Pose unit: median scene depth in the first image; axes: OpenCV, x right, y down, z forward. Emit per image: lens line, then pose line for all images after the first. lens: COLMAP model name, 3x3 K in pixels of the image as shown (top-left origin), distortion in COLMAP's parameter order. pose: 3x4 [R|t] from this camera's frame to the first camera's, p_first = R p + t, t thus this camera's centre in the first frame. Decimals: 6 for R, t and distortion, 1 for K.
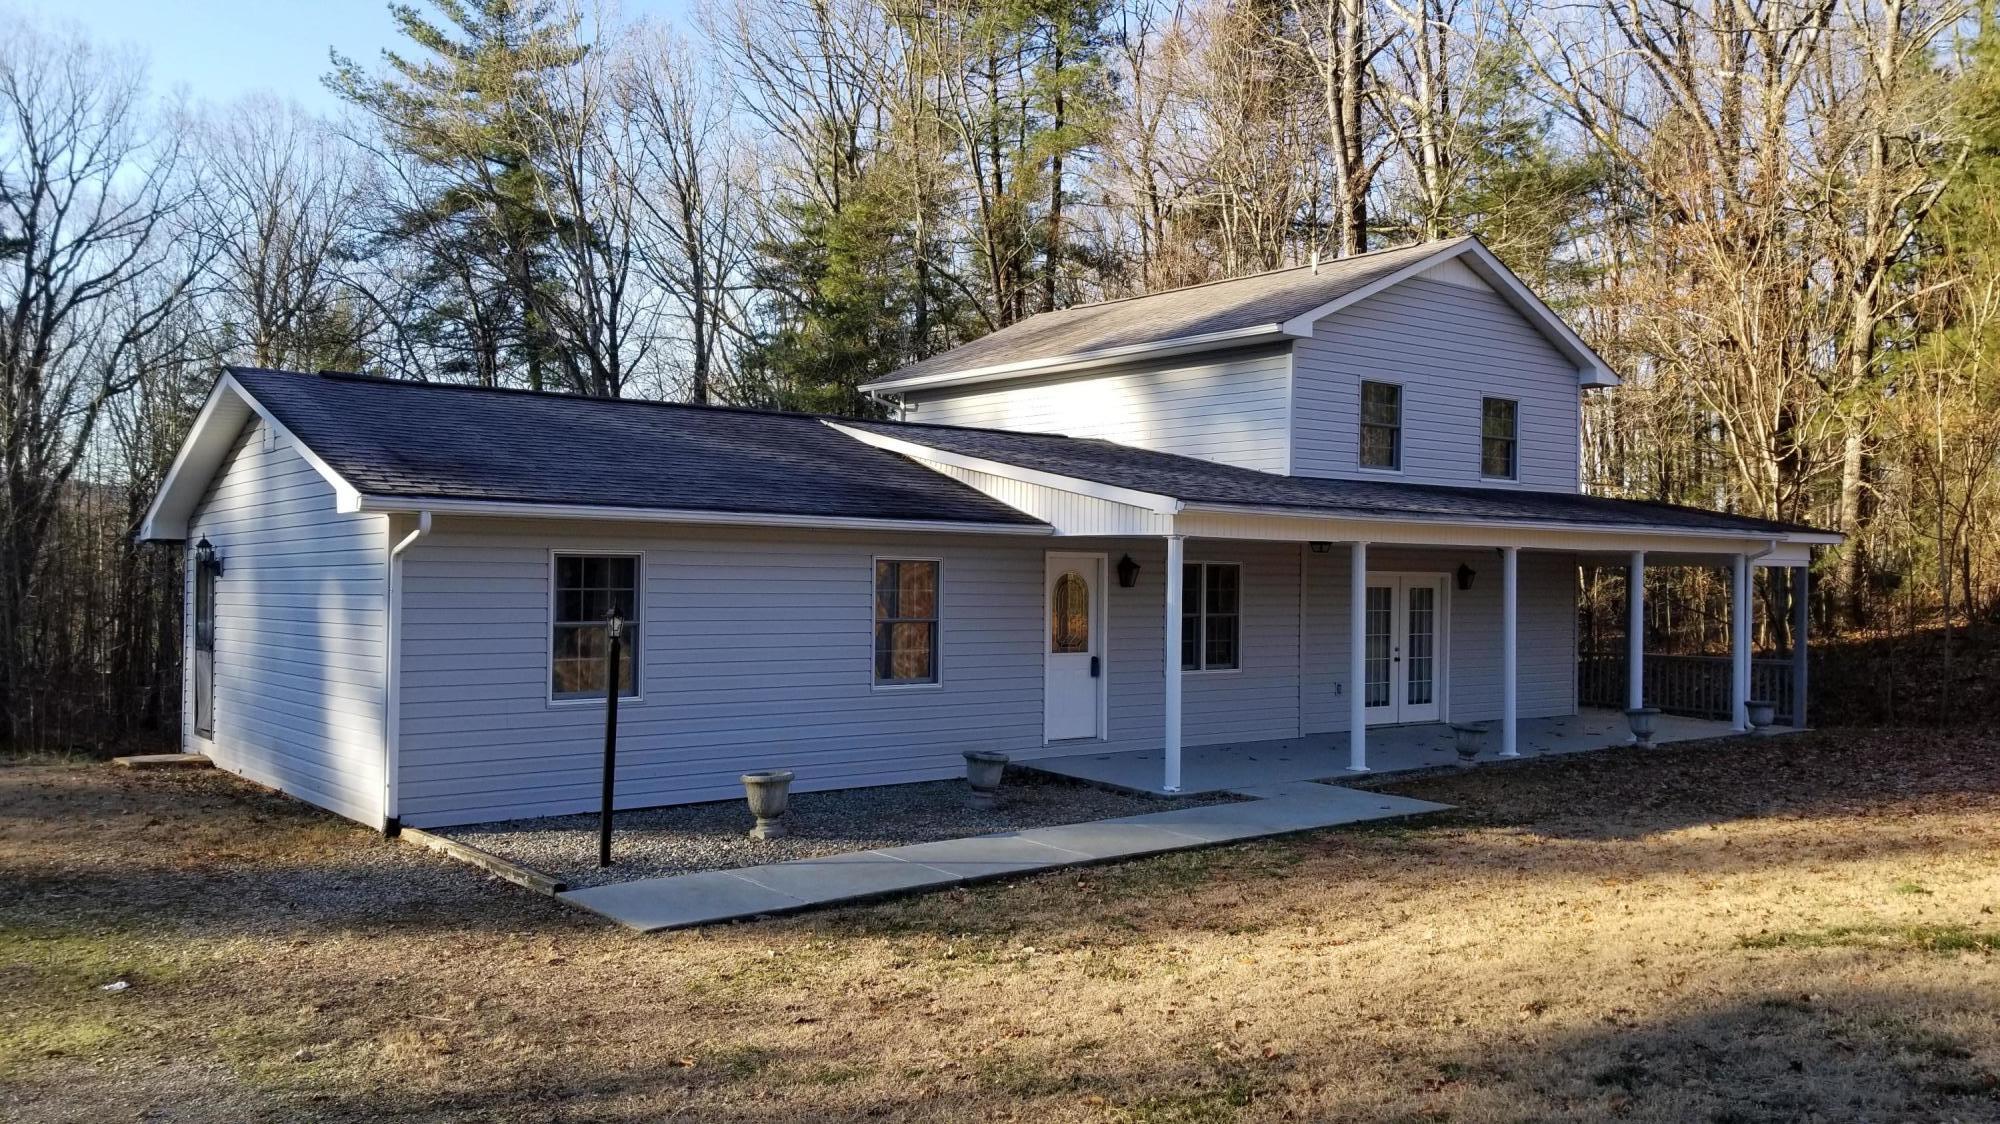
lens RADIAL K [[1540.6, 0, 1001.2], [0, 1540.6, 557.8], [0, 0, 1]] dist [0.051983, -0.049635]
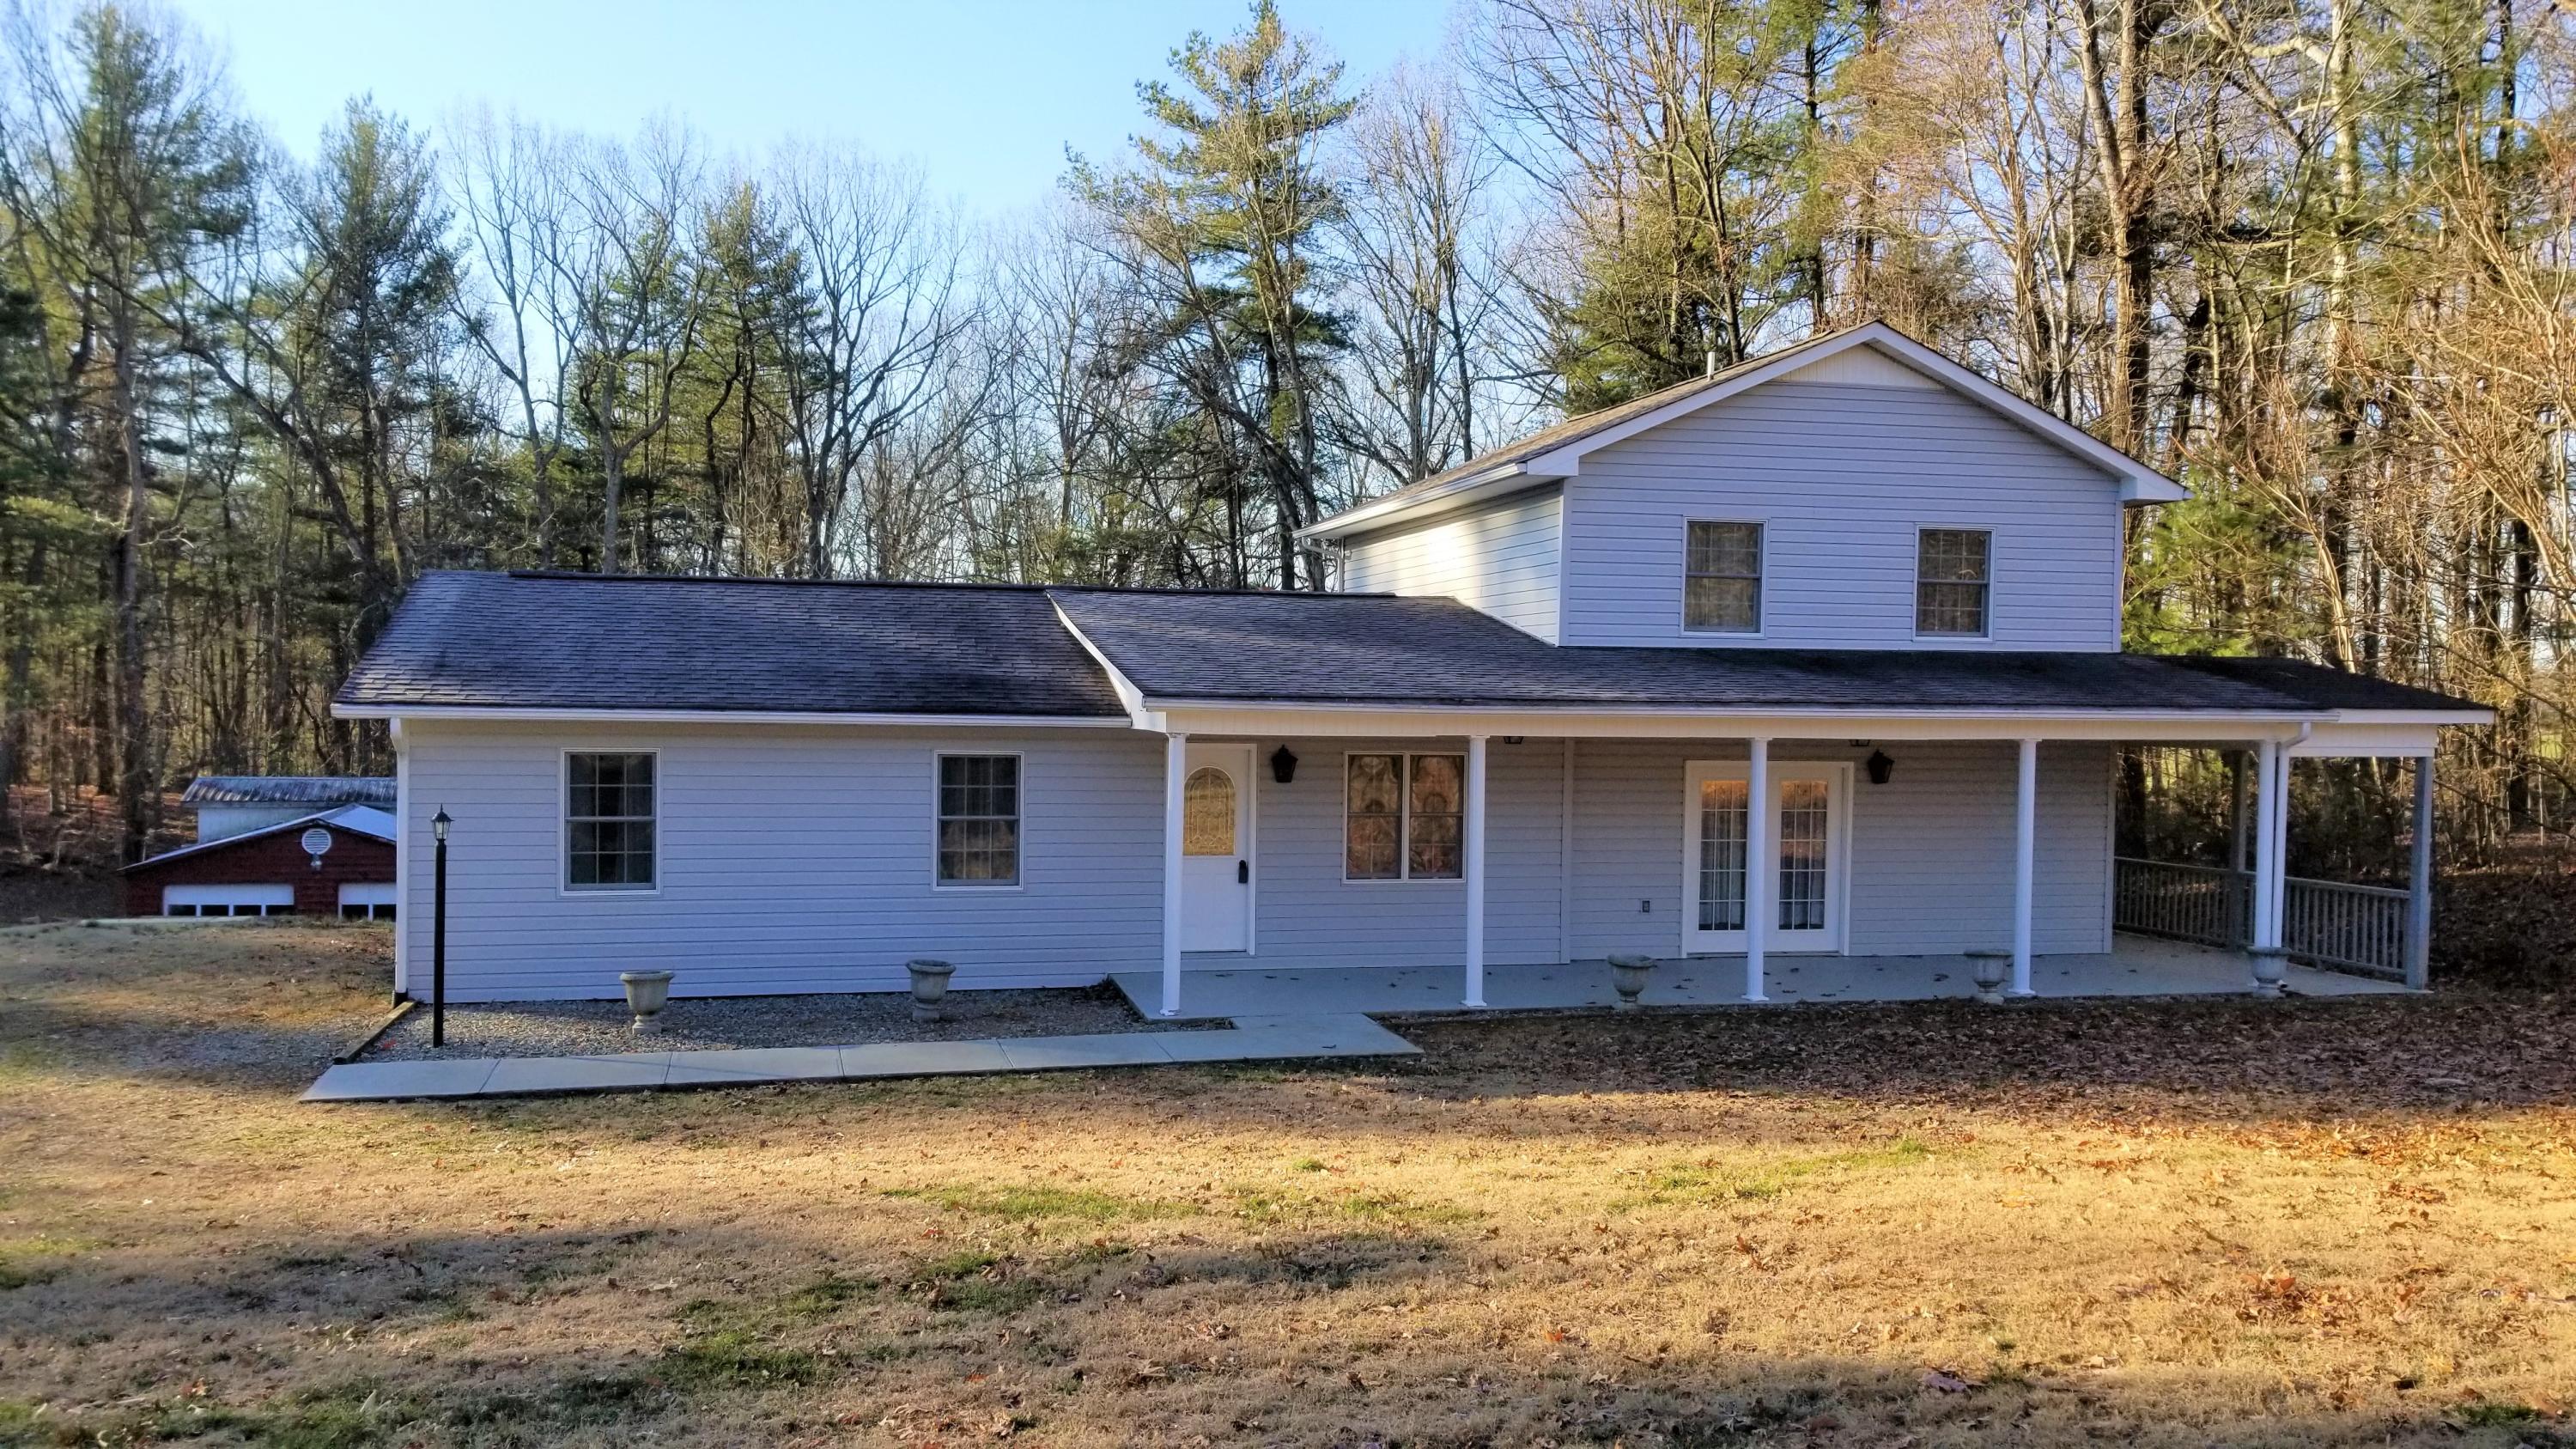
lens RADIAL K [[1984.6, 0, 1316.6], [0, 1984.6, 788.9], [0, 0, 1]] dist [0.051983, -0.049635]
pose [[0.909481, 0.016467, -0.415420, 0.481190], [0.004146, 0.998806, 0.048670, -0.027621], [0.415725, -0.045986, 0.908327, -0.014977]]
